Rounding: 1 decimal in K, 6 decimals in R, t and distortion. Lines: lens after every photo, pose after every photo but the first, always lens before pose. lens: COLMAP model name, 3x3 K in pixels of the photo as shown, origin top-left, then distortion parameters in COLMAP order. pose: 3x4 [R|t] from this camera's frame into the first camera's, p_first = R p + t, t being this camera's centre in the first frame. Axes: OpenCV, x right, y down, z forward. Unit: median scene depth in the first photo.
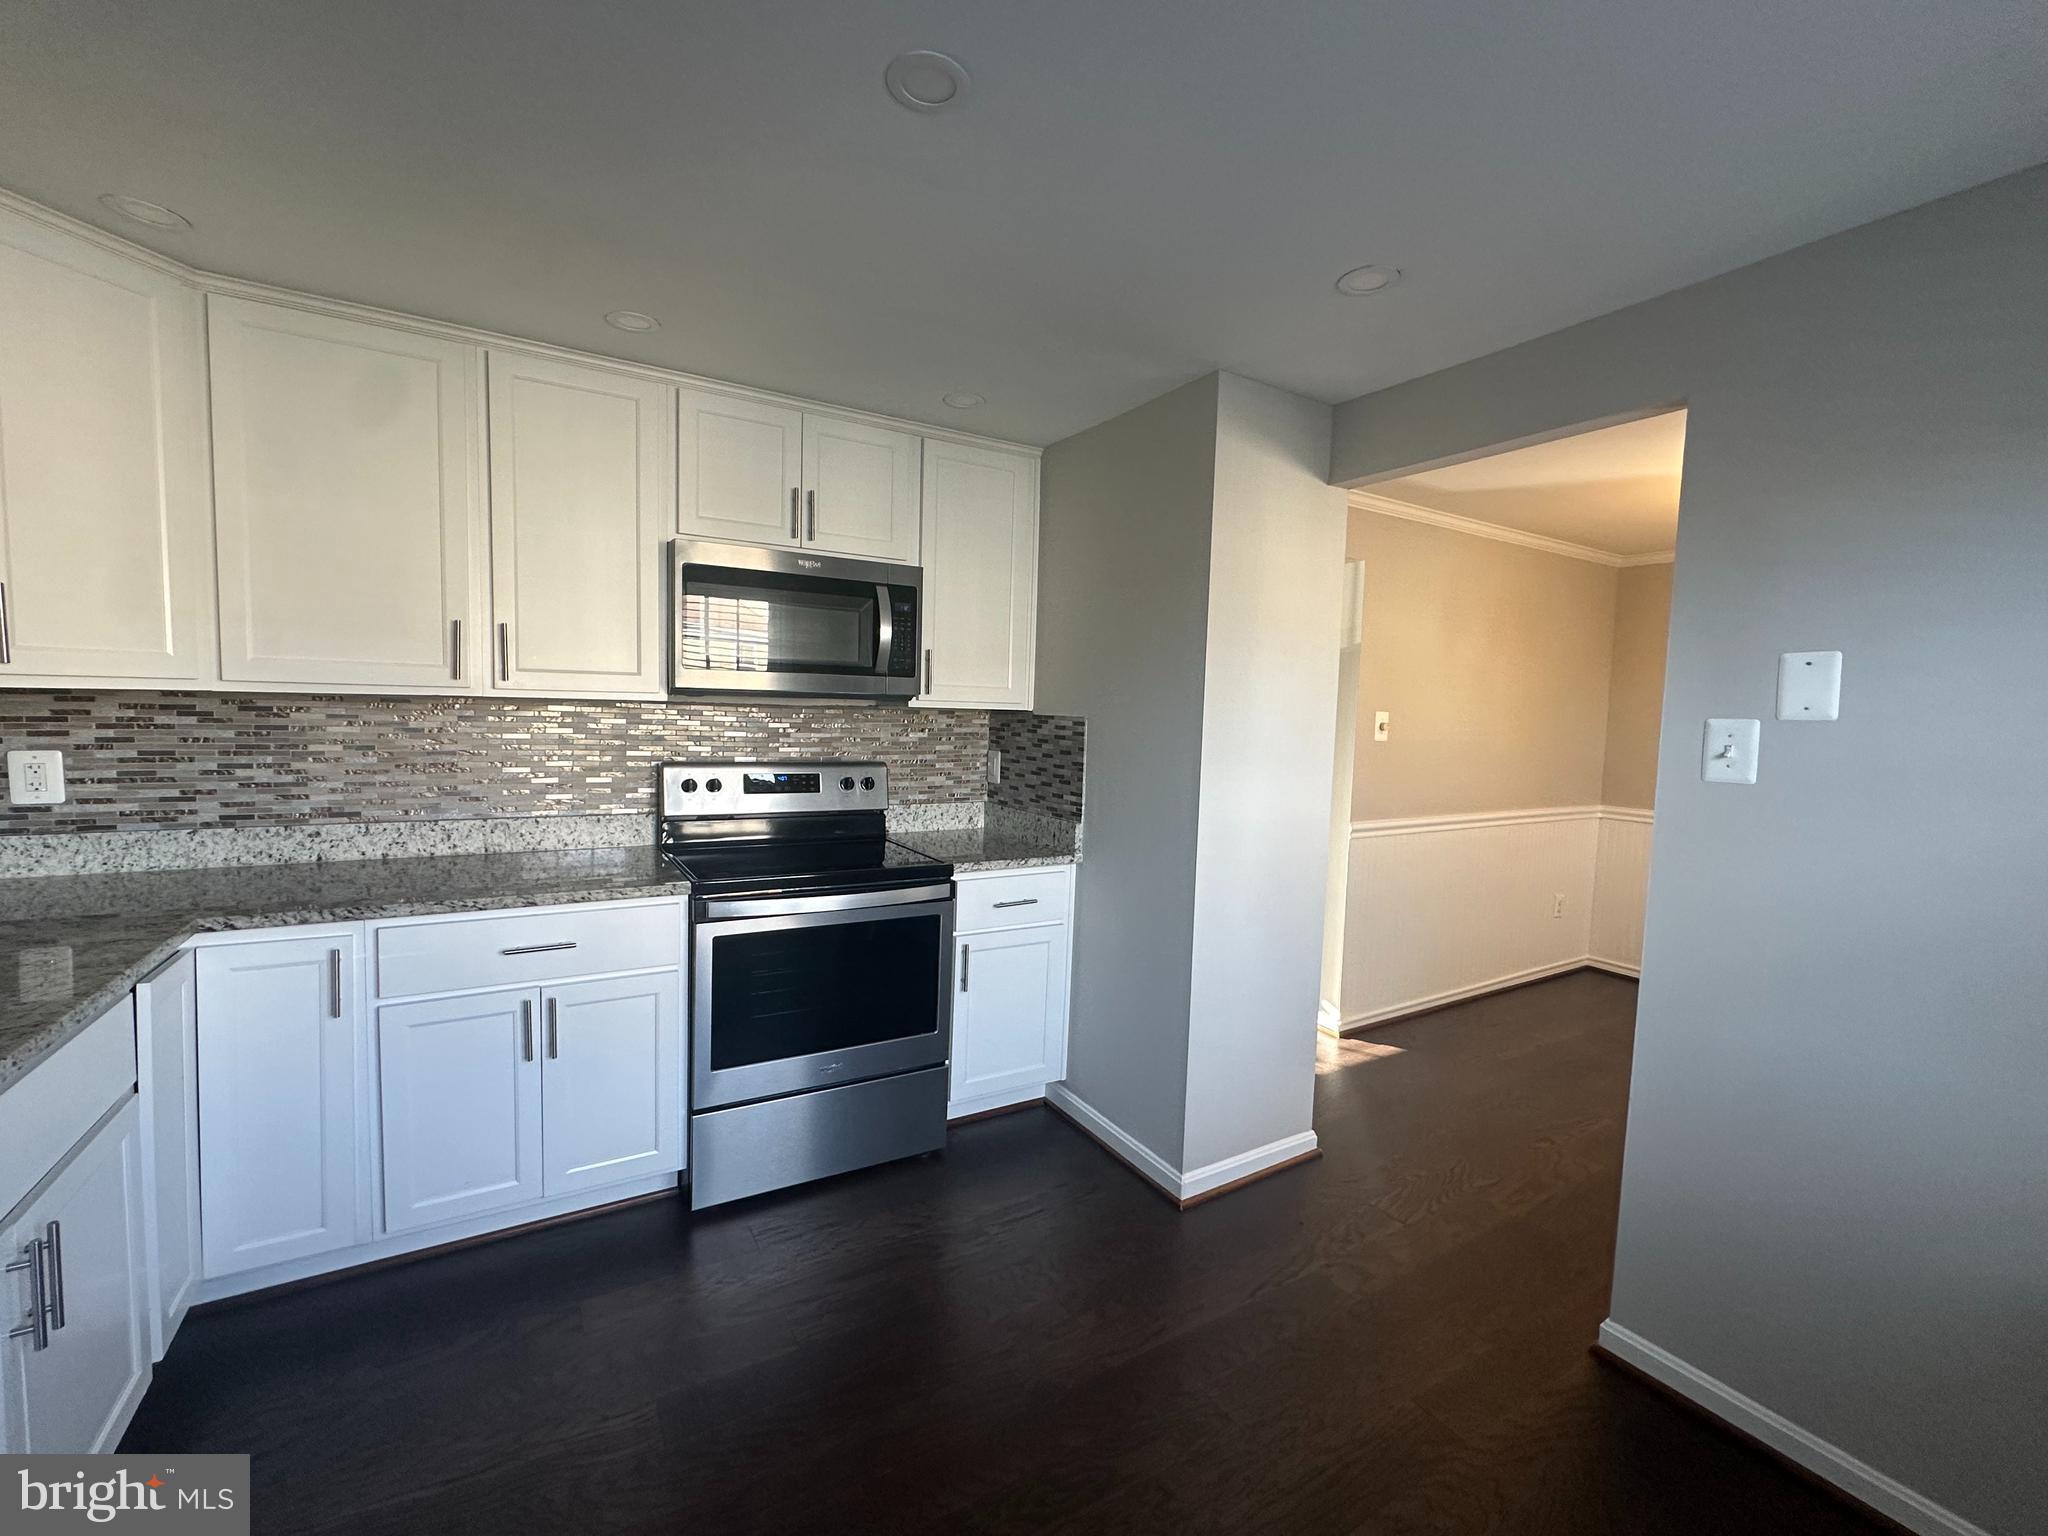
lens RADIAL K [[833.4, 0, 1020.2], [0, 833.4, 769.8], [0, 0, 1]] dist [-0.000495, 0.000026]
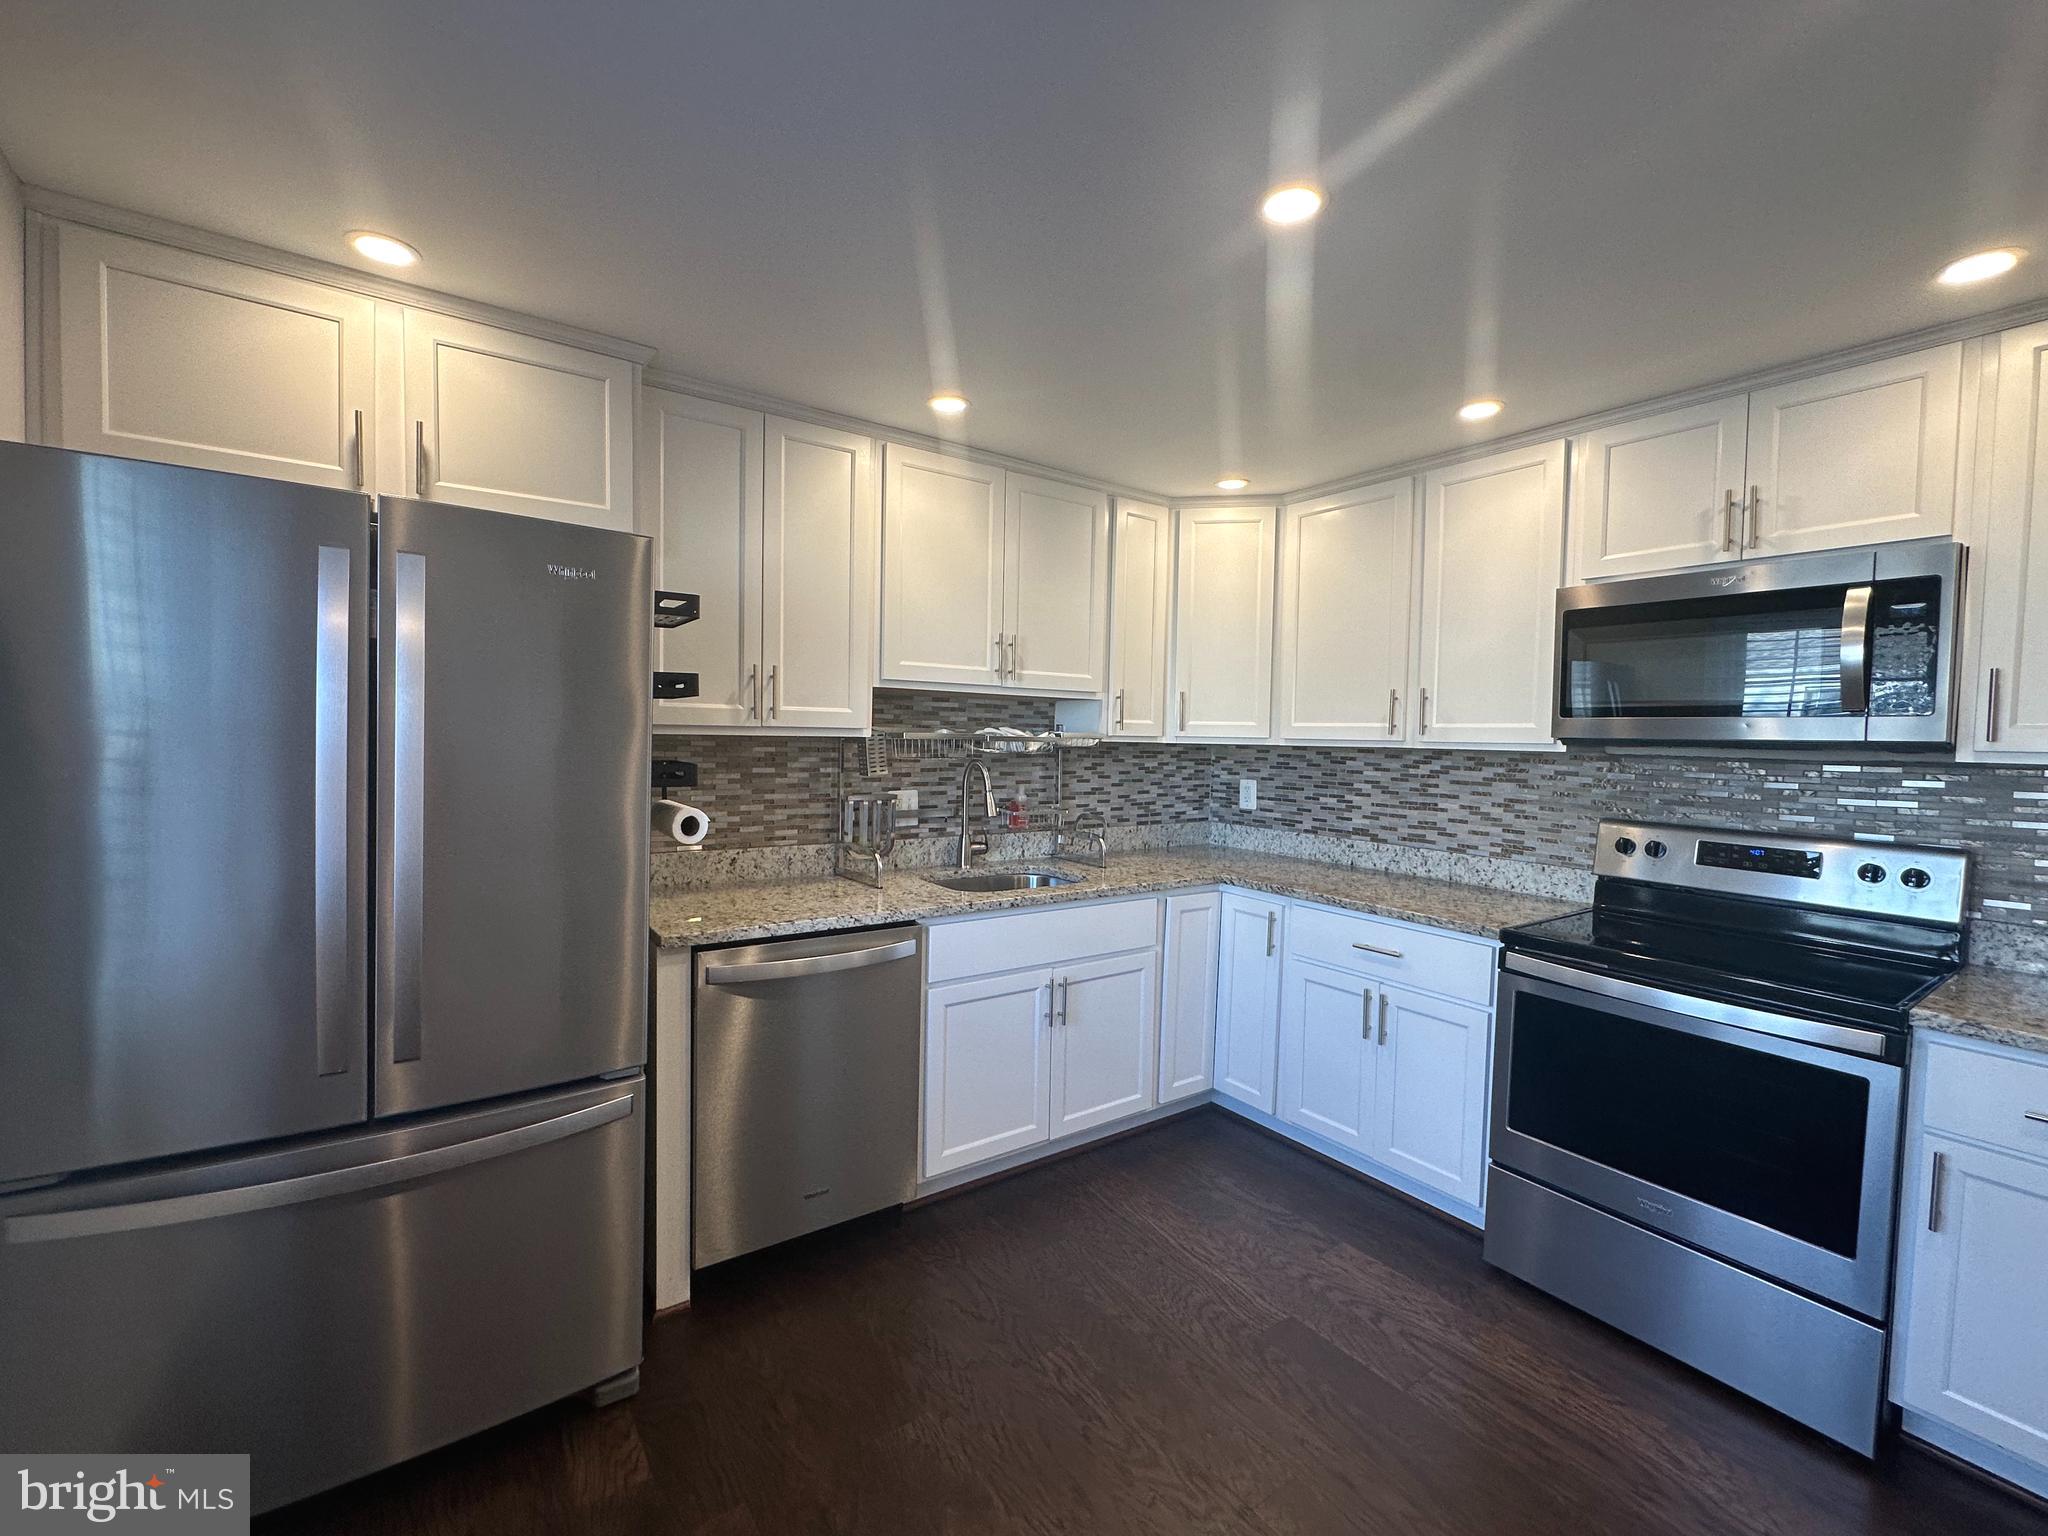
lens RADIAL K [[833.4, 0, 1020.6], [0, 833.4, 762.2], [0, 0, 1]] dist [-0.000495, 0.000026]
pose [[0.092645, 0.007675, -0.995670, 0.526046], [-0.091958, 0.995762, -0.000880, -0.011958], [0.991444, 0.091641, 0.092958, 0.293862]]
